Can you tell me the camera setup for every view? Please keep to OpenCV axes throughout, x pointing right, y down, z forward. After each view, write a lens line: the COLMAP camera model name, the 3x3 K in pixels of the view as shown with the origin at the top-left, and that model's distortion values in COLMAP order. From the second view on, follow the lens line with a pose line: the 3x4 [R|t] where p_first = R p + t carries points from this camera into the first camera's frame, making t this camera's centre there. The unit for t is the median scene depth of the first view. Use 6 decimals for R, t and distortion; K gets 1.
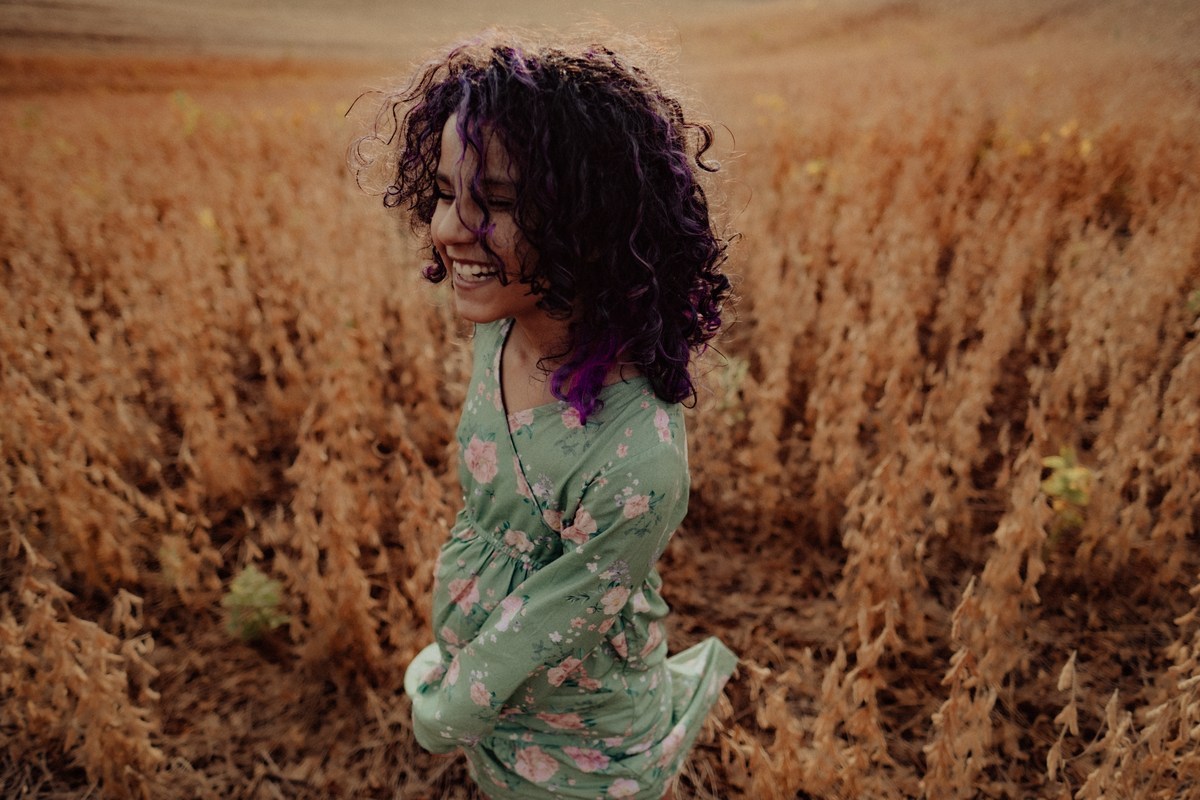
lens RADIAL K [[881.4, 0, 629.2], [0, 881.4, 418.3], [0, 0, 1]] dist [-0.009069, -0.000972]
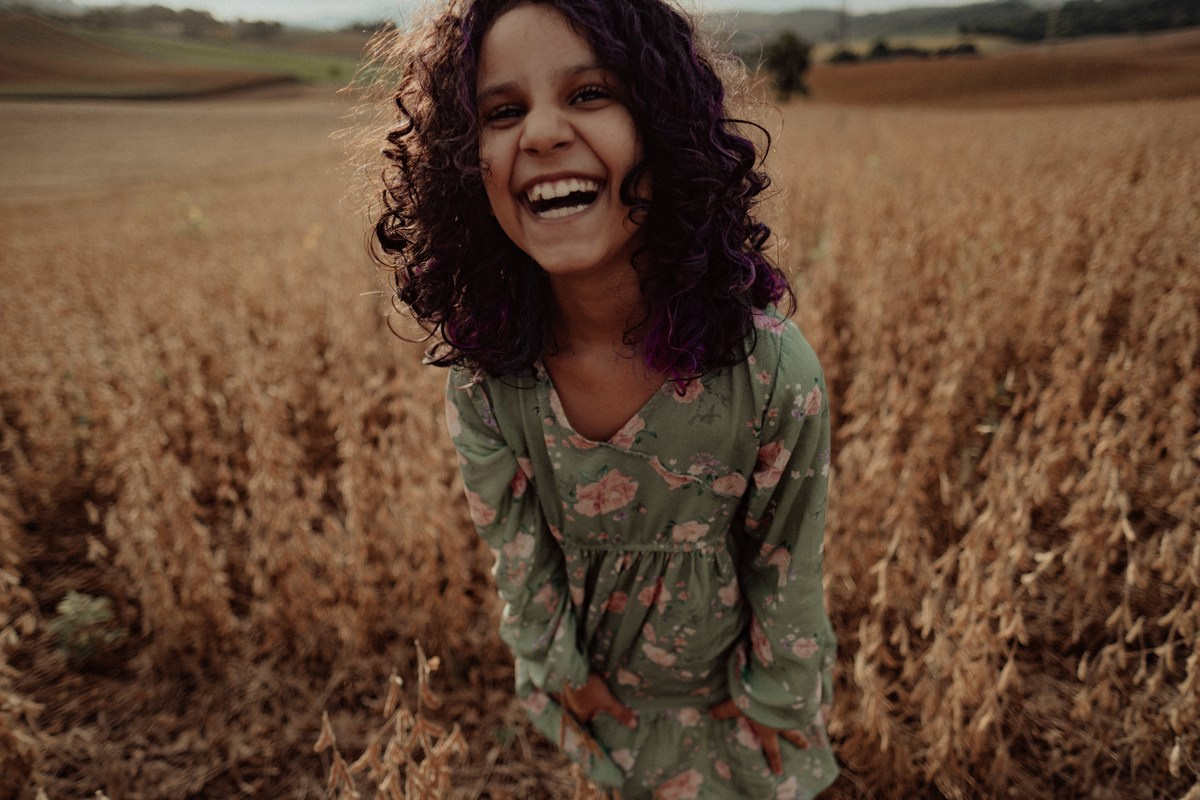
lens RADIAL K [[837.1, 0, 602.9], [0, 837.1, 422.4], [0, 0, 1]] dist [-0.010841, 0.007226]
pose [[0.925184, -0.167960, 0.340328, -0.156861], [0.202478, 0.976901, -0.068314, 0.168669], [-0.320993, 0.132111, 0.937822, -0.133368]]
